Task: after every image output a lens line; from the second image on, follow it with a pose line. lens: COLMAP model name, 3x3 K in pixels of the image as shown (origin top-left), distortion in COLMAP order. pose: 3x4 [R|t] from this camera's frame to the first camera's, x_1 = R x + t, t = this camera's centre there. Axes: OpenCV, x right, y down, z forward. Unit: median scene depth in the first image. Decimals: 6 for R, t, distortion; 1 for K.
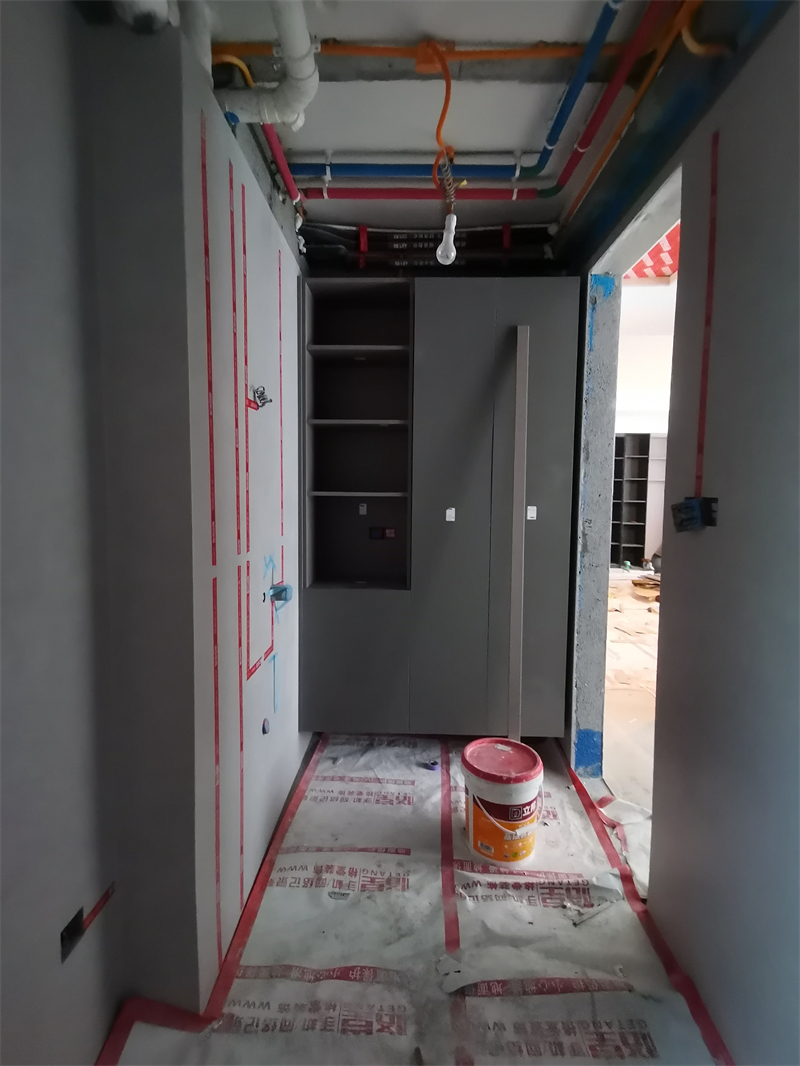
lens RADIAL K [[528.4, 0, 392.6], [0, 528.4, 527.3], [0, 0, 1]] dist [0.036208, -0.025760]
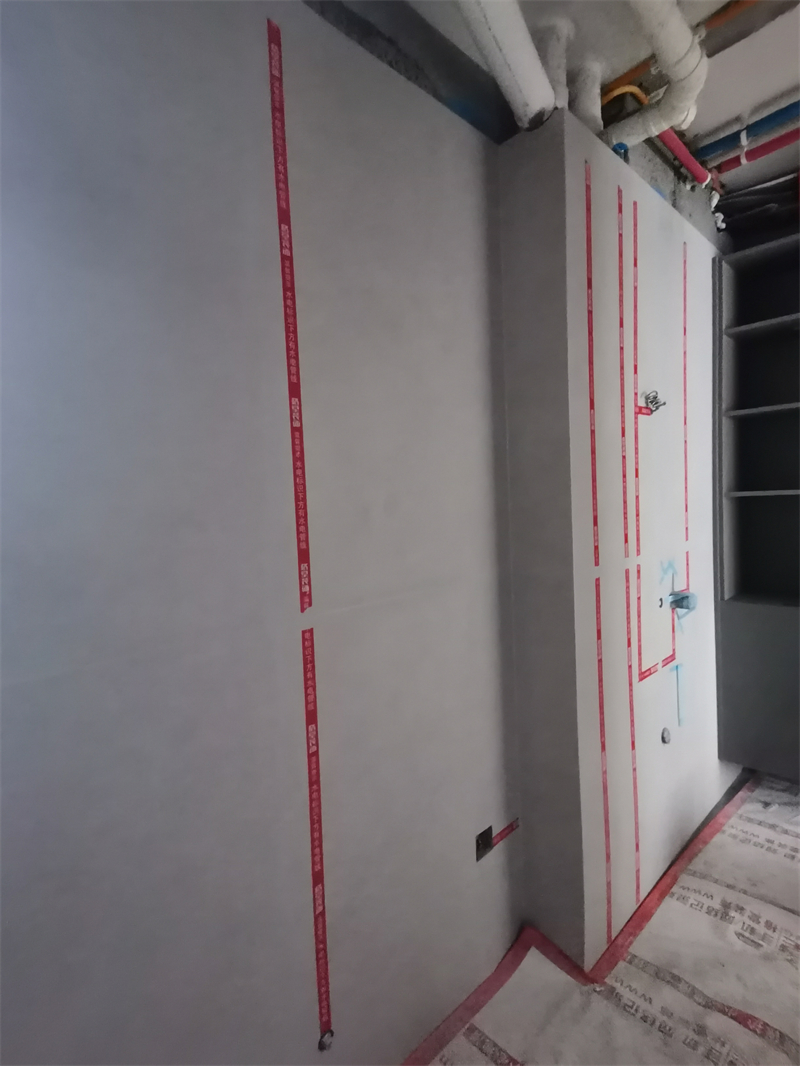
lens RADIAL K [[528.4, 0, 391.5], [0, 528.4, 533.8], [0, 0, 1]] dist [0.036208, -0.025760]
pose [[0.712514, 0.011707, -0.701560, 0.091006], [-0.007042, 0.999930, 0.009534, -0.001715], [0.701622, -0.001852, 0.712547, -0.054636]]
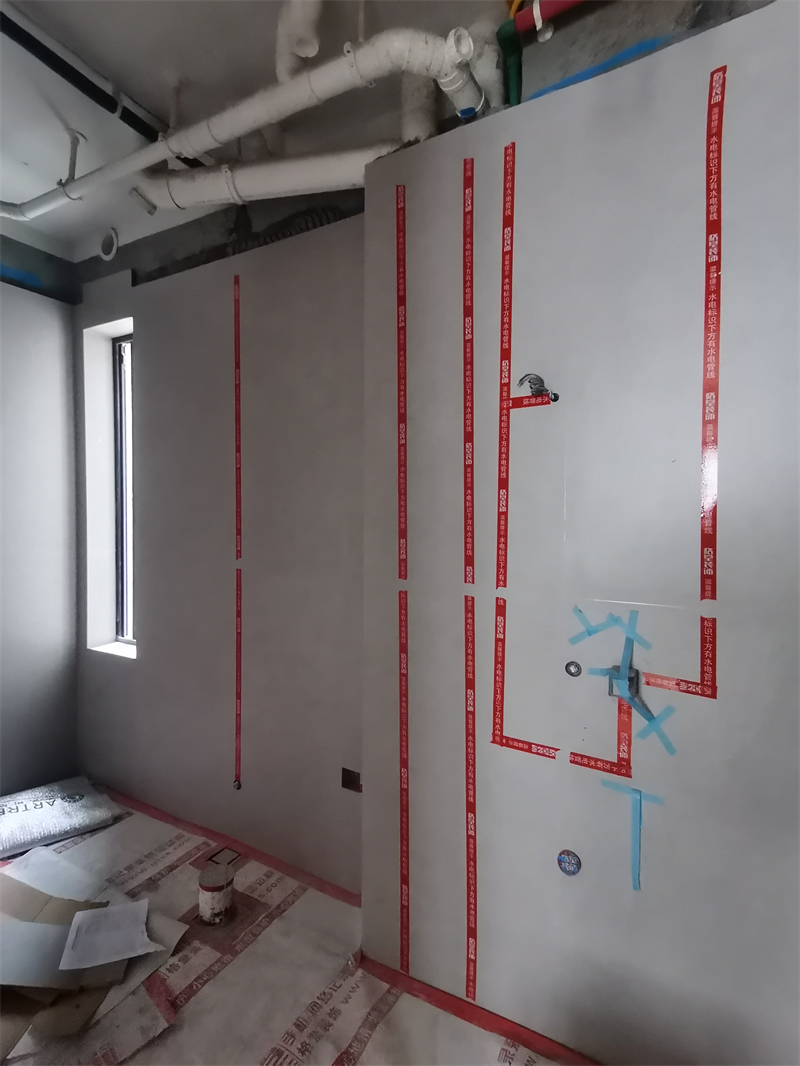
lens RADIAL K [[528.4, 0, 382.5], [0, 528.4, 529.0], [0, 0, 1]] dist [0.036208, -0.025760]
pose [[-0.476386, 0.016339, -0.879084, 0.489742], [-0.078010, 0.995099, 0.060770, -0.072281], [0.875769, 0.097527, -0.472776, 1.131486]]
